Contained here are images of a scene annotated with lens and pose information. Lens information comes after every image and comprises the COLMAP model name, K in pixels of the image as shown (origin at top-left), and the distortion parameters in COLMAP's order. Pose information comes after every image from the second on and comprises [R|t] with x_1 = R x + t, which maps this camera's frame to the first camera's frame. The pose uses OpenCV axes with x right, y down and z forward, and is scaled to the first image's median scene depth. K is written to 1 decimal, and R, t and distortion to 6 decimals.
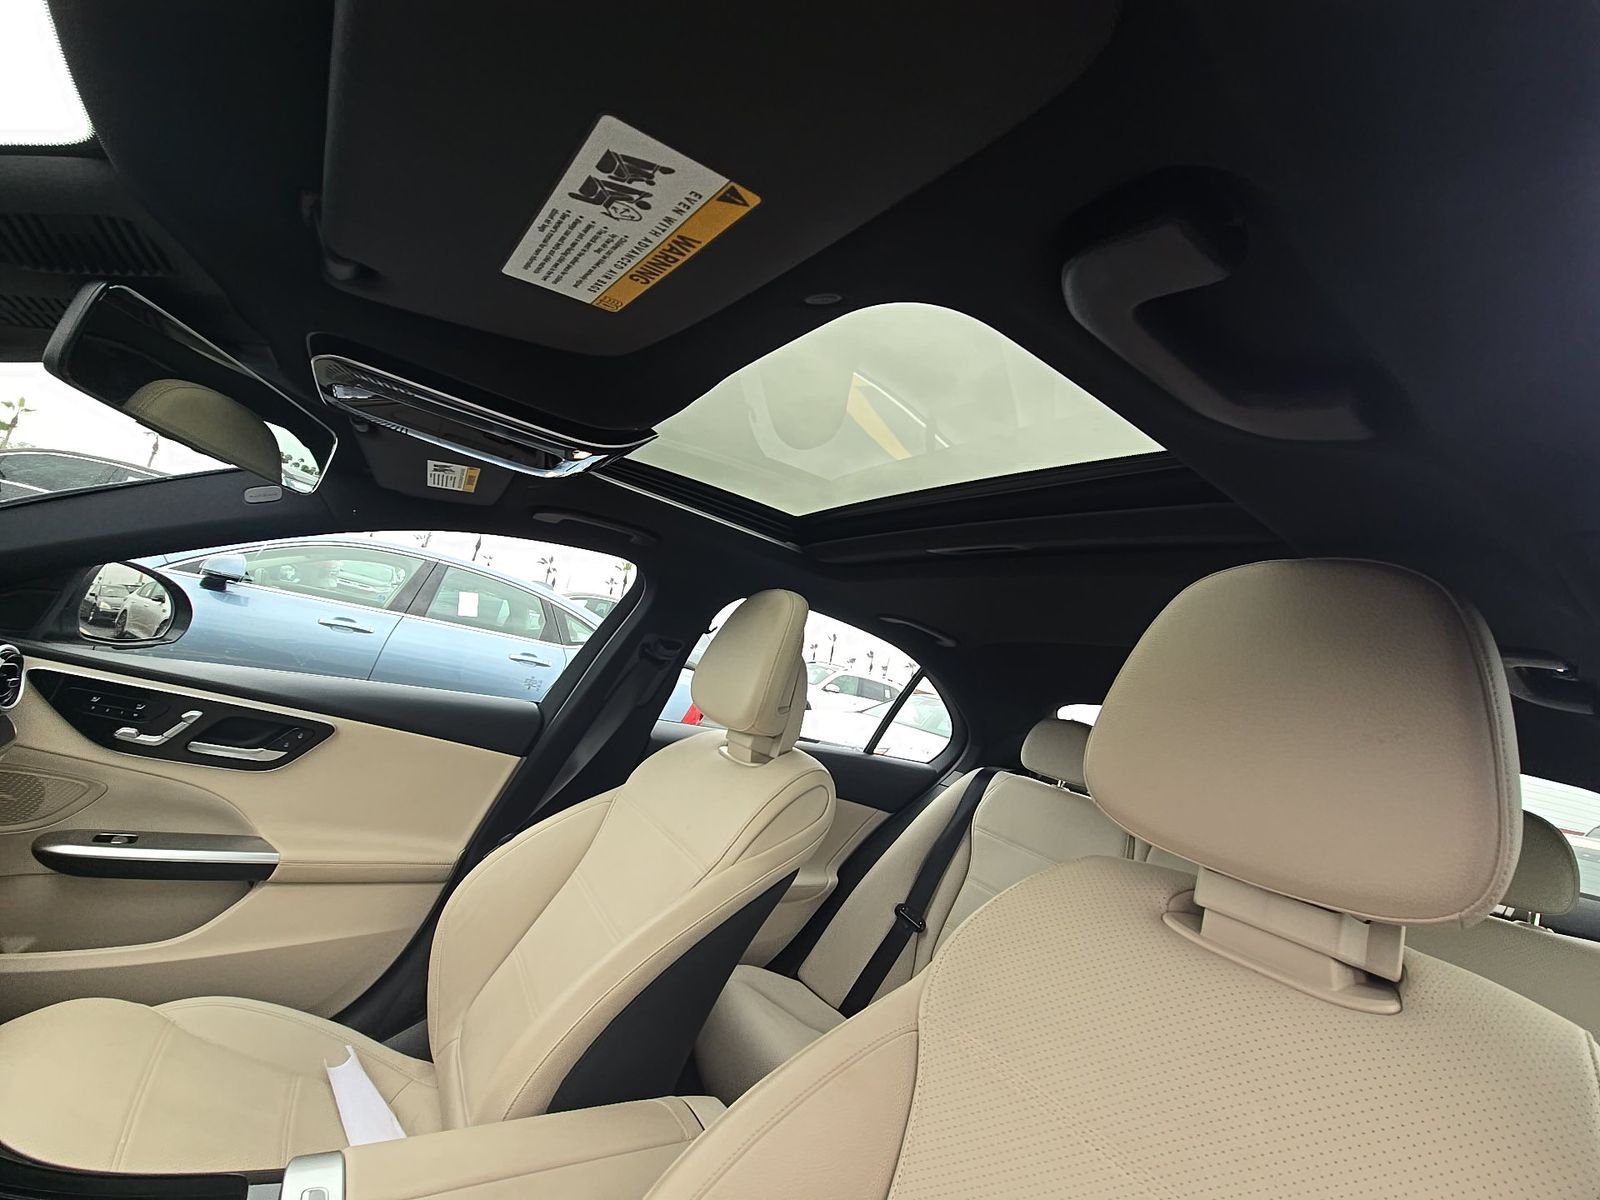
lens RADIAL K [[646.3, 0, 796.5], [0, 646.3, 577.2], [0, 0, 1]] dist [0.000769, -0.008166]
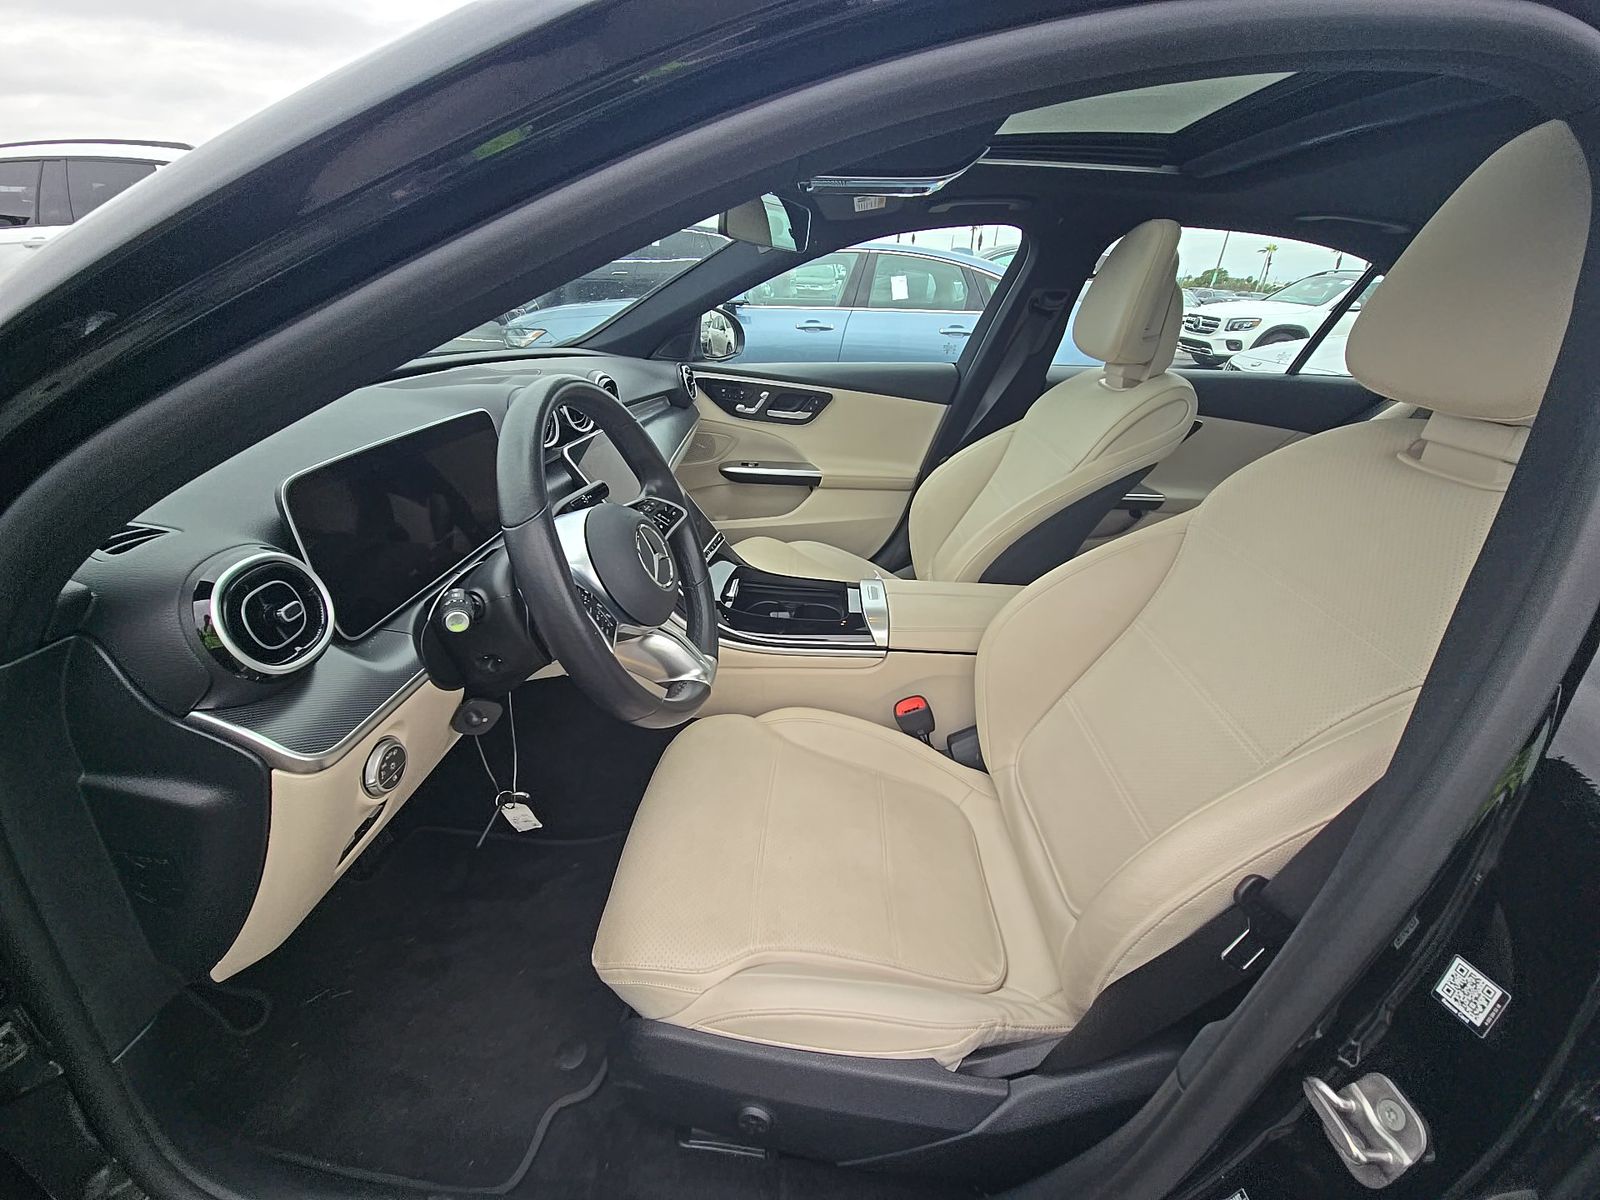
lens RADIAL K [[635.3, 0, 800.0], [0, 635.3, 600.0], [0, 0, 1]] dist [0.002741, 0.000007]
pose [[0.799479, 0.087534, -0.594282, 0.187270], [0.230090, 0.869246, 0.437572, -0.030109], [0.554880, -0.486569, 0.674803, -0.336119]]
